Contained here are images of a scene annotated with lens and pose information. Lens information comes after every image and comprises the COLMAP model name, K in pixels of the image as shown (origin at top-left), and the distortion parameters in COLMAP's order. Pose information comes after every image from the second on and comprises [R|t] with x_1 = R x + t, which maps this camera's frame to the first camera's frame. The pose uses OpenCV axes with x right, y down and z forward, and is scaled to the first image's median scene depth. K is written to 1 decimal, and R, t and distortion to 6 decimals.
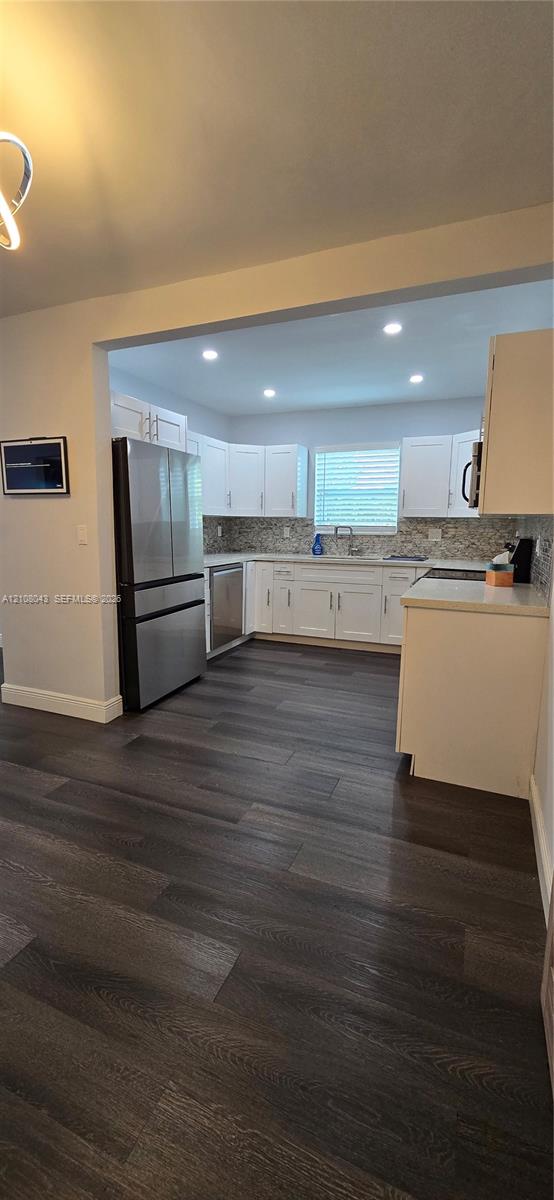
lens RADIAL K [[488.5, 0, 271.7], [0, 488.5, 594.0], [0, 0, 1]] dist [0.002136, -0.001339]
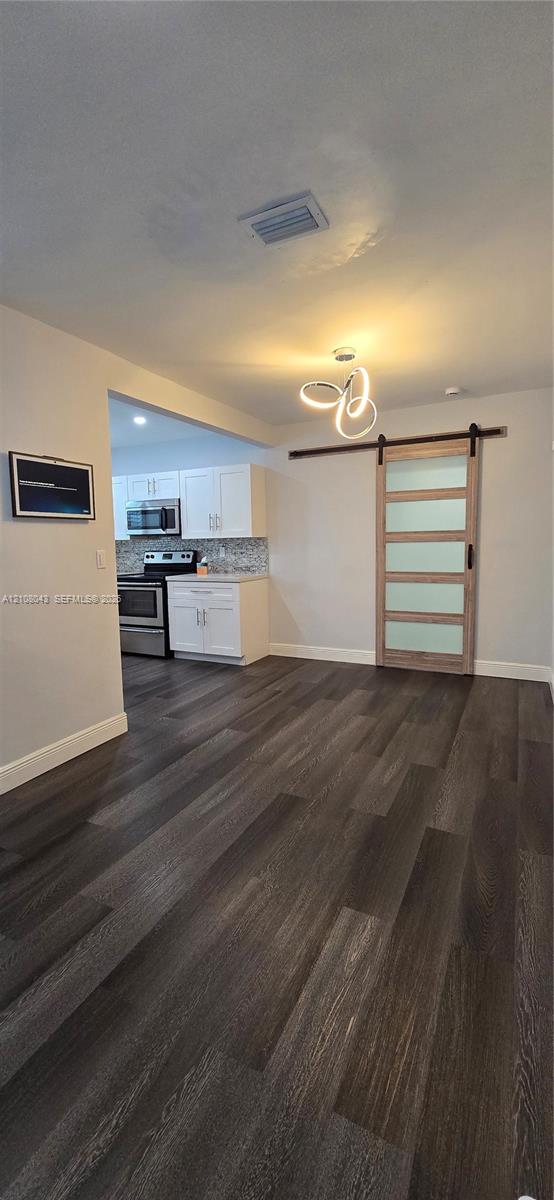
lens RADIAL K [[488.5, 0, 271.7], [0, 488.5, 594.0], [0, 0, 1]] dist [0.002136, -0.001339]
pose [[0.067973, -0.117524, 0.990741, -1.603083], [0.168048, 0.980198, 0.104744, -0.109645], [-0.983433, 0.159373, 0.086376, 0.641053]]
